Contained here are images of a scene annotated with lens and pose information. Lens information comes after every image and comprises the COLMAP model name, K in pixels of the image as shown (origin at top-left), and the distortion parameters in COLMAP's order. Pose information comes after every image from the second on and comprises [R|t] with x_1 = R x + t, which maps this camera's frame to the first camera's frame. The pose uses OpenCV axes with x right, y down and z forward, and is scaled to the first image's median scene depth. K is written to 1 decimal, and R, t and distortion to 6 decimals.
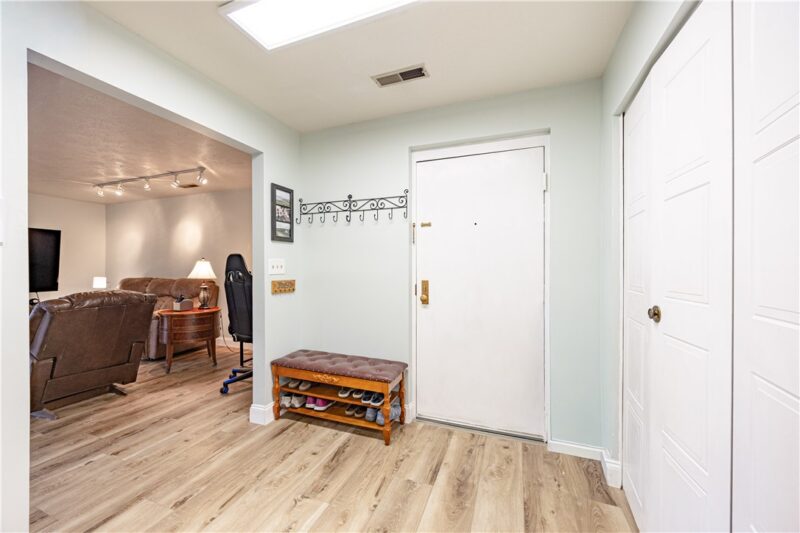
lens RADIAL K [[310.8, 0, 399.3], [0, 310.8, 268.8], [0, 0, 1]] dist [-0.000245, -0.000014]
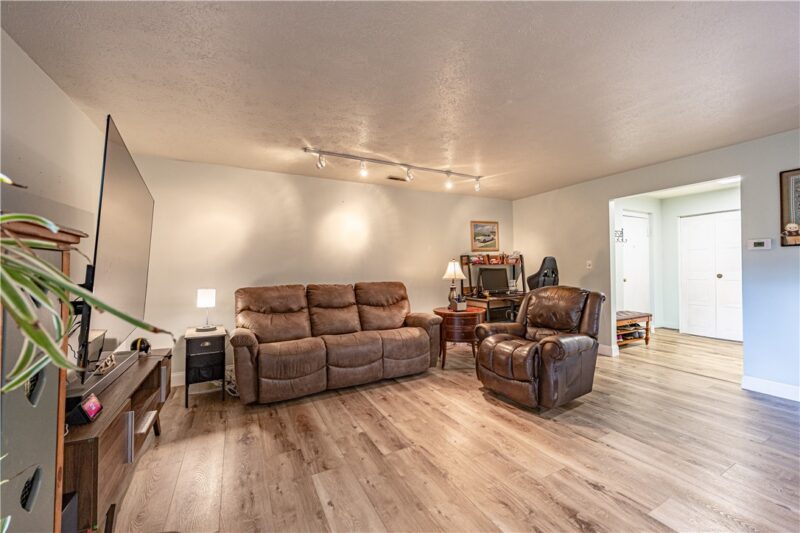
lens RADIAL K [[310.8, 0, 399.3], [0, 310.8, 268.8], [0, 0, 1]] dist [-0.000245, -0.000014]
pose [[0.656067, -0.012251, 0.754604, -1.256573], [0.015257, 0.999879, 0.002968, -0.006632], [-0.754549, 0.009566, 0.656174, 0.376076]]
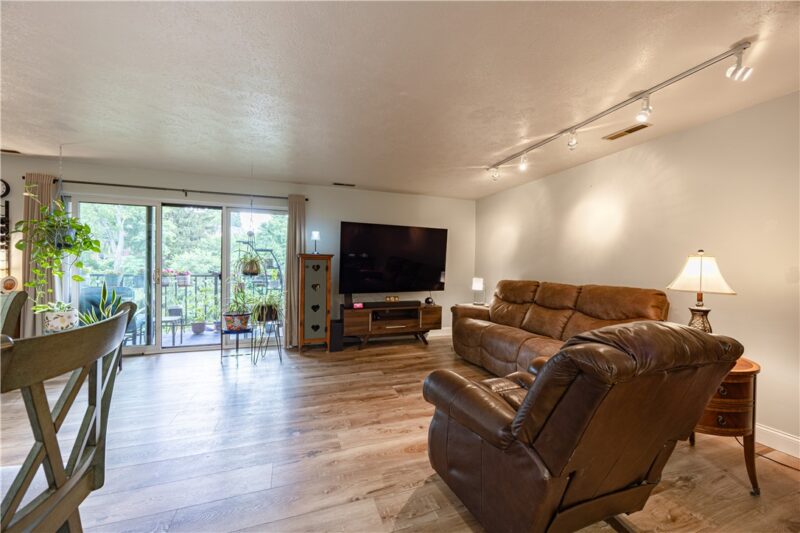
lens RADIAL K [[306.9, 0, 397.1], [0, 306.9, 269.0], [0, 0, 1]] dist [0.000587, 0.000112]
pose [[0.652159, 0.013122, -0.757968, -0.473378], [-0.013211, 0.999895, 0.005943, -0.001264], [0.757967, 0.006138, 0.652264, 0.261629]]
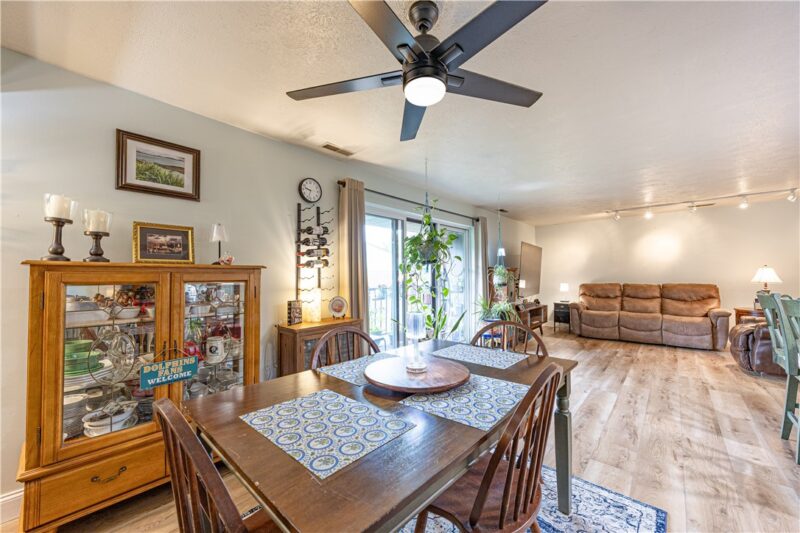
lens RADIAL K [[310.8, 0, 399.3], [0, 310.8, 268.8], [0, 0, 1]] dist [-0.000245, -0.000014]
pose [[0.937795, -0.021263, -0.346537, -1.249112], [0.012235, 0.999527, -0.028220, -0.004741], [0.346973, 0.022225, 0.937612, -0.475842]]
